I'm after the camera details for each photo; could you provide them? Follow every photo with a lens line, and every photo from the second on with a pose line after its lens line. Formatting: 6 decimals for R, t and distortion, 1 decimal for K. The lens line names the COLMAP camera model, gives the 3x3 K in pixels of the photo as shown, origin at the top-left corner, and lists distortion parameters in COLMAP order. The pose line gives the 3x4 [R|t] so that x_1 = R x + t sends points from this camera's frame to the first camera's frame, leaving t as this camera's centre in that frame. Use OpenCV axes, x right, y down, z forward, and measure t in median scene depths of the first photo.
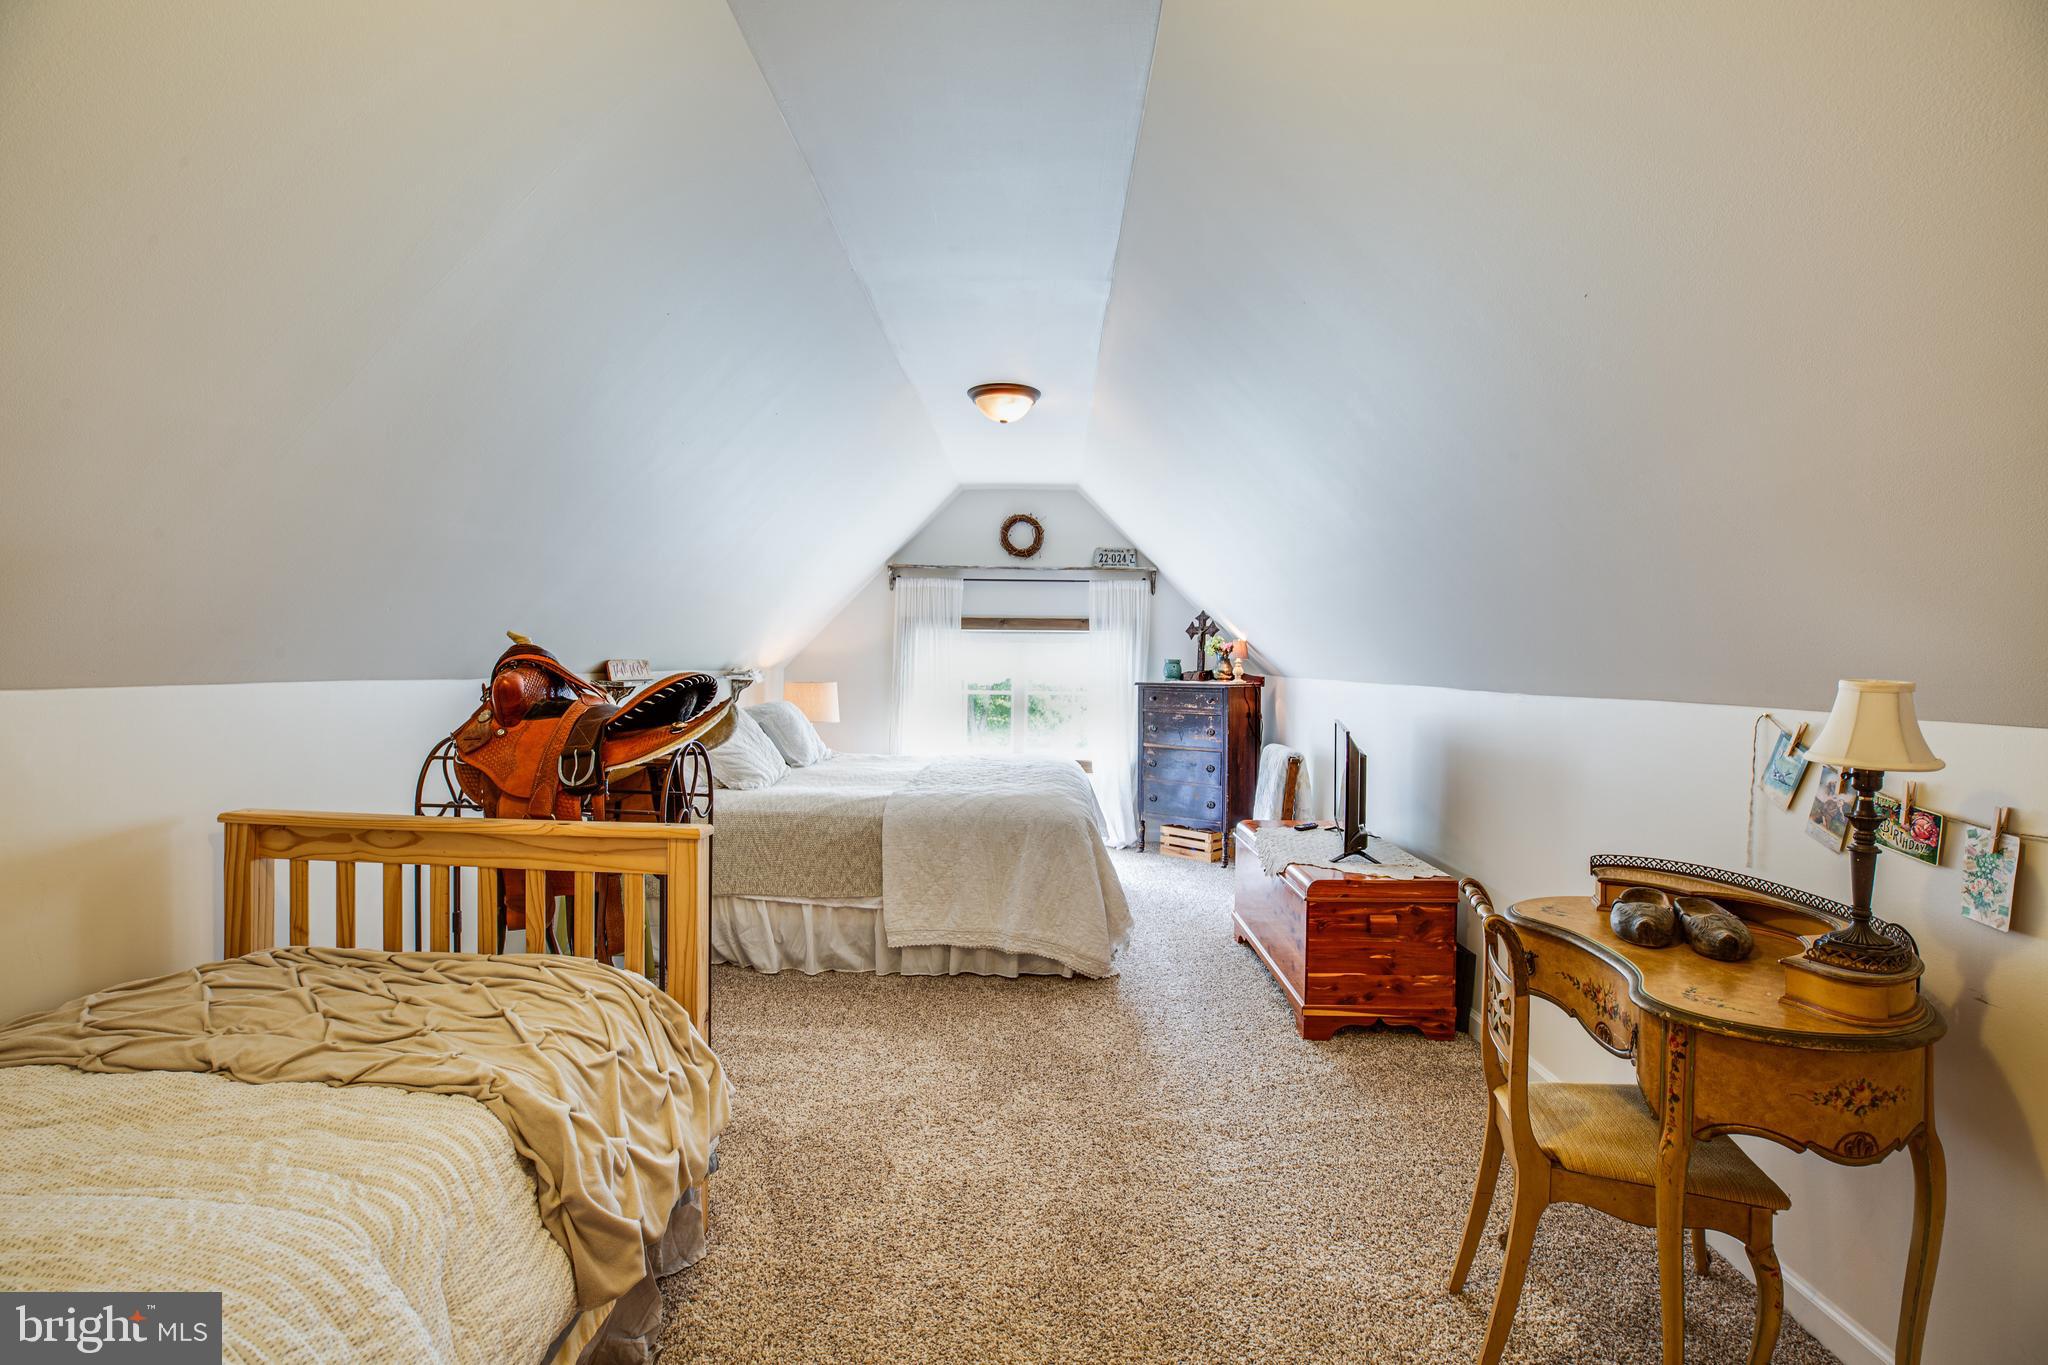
lens RADIAL K [[929.1, 0, 1017.8], [0, 929.1, 677.5], [0, 0, 1]] dist [-0.045001, 0.014250]
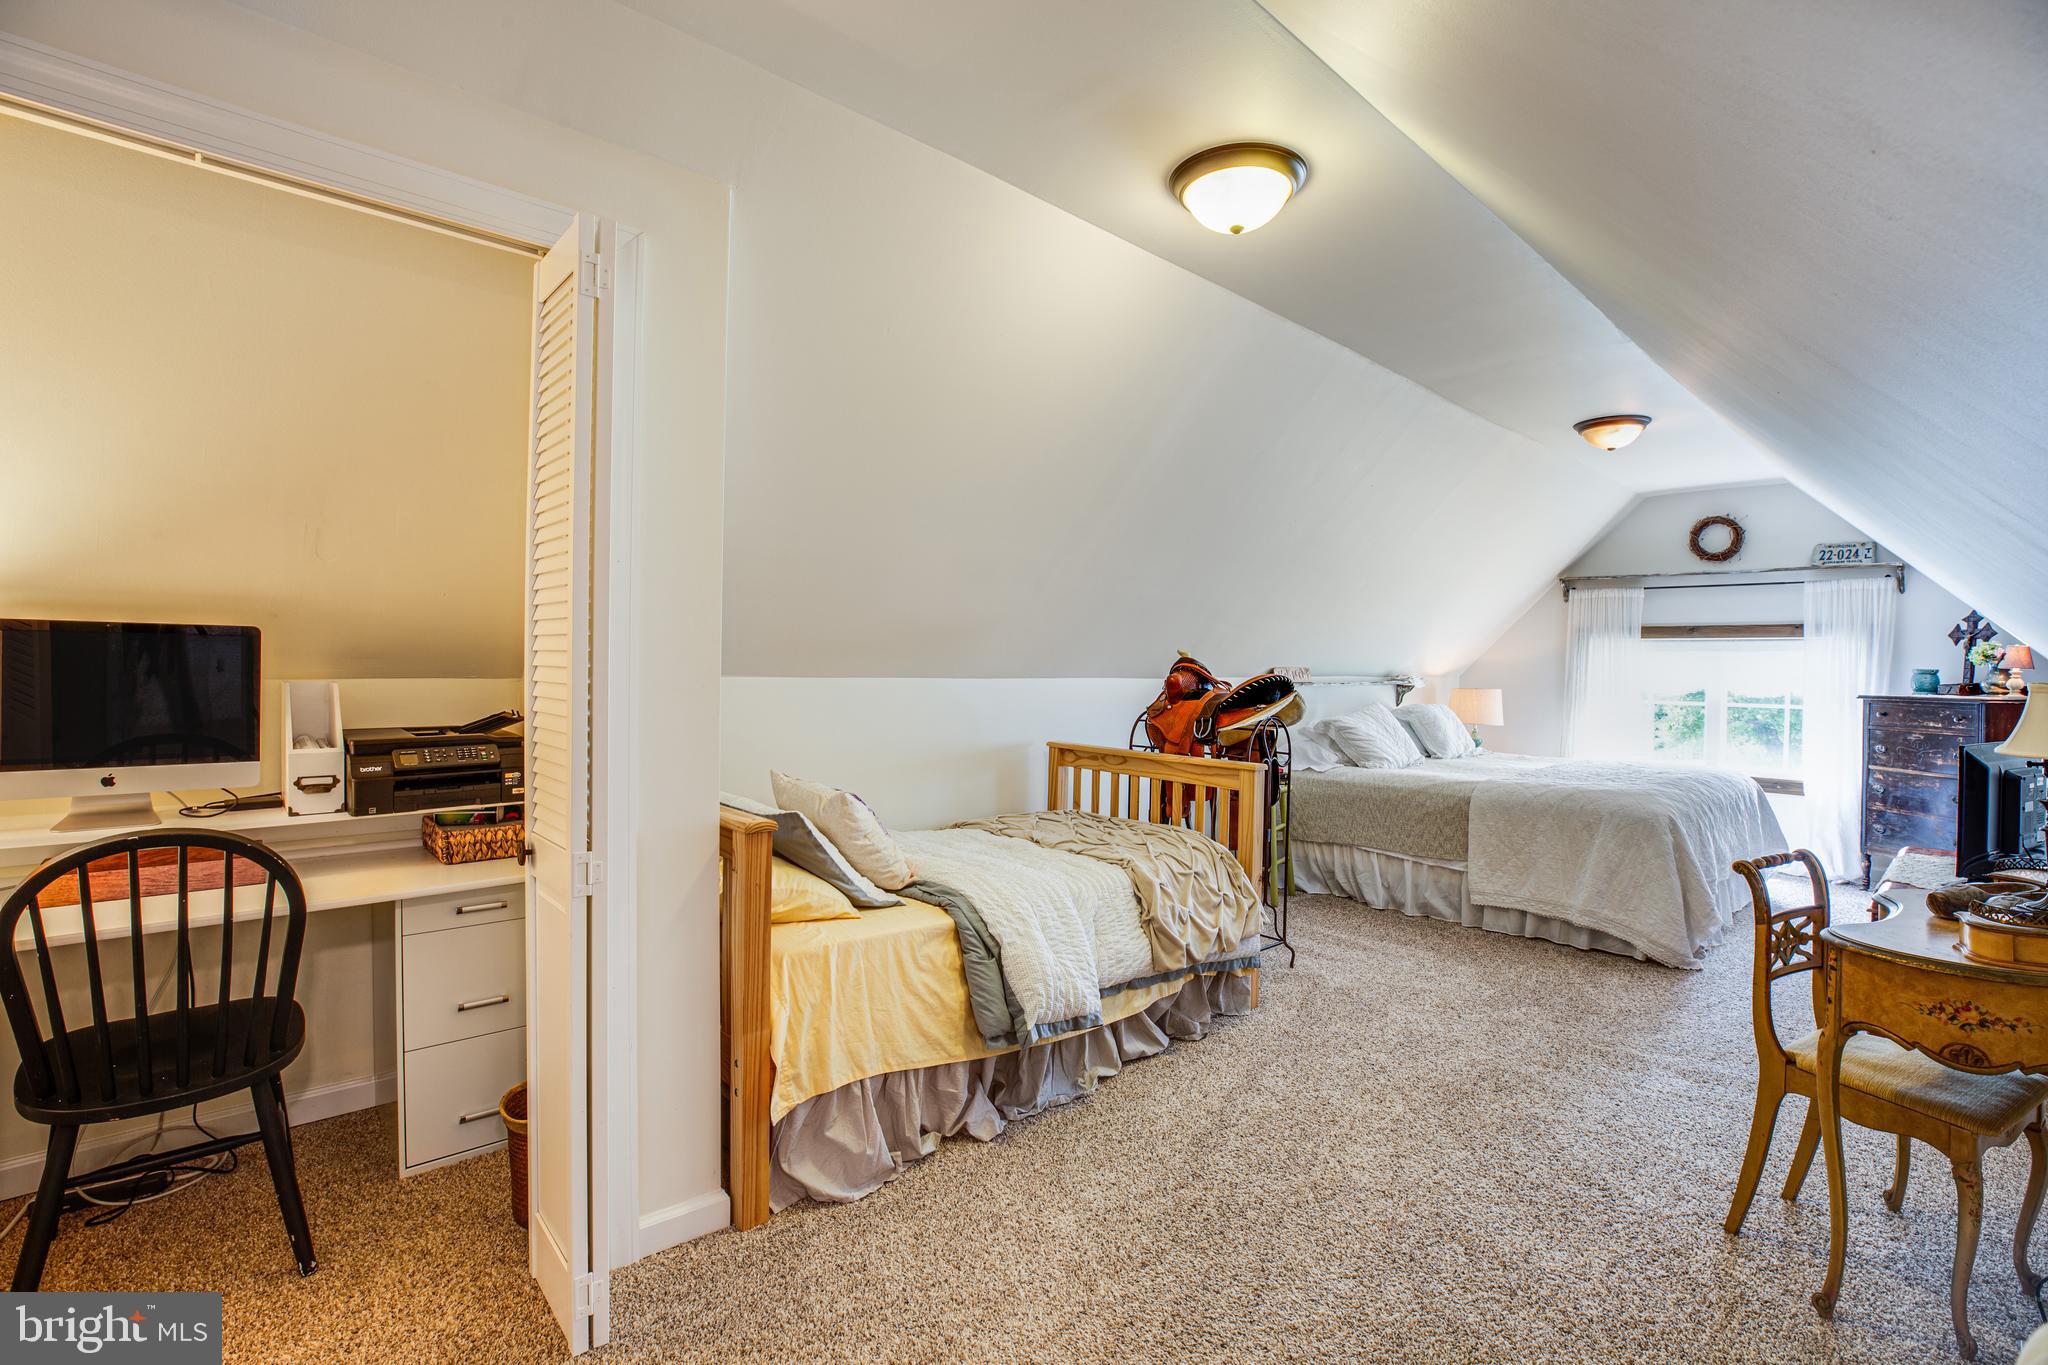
lens RADIAL K [[929.1, 0, 1017.8], [0, 929.1, 677.5], [0, 0, 1]] dist [-0.045001, 0.014250]
pose [[0.697045, 0.008768, -0.716974, 0.309854], [-0.016879, 0.999849, -0.004182, 0.009072], [0.716829, 0.015017, 0.697087, -0.276702]]
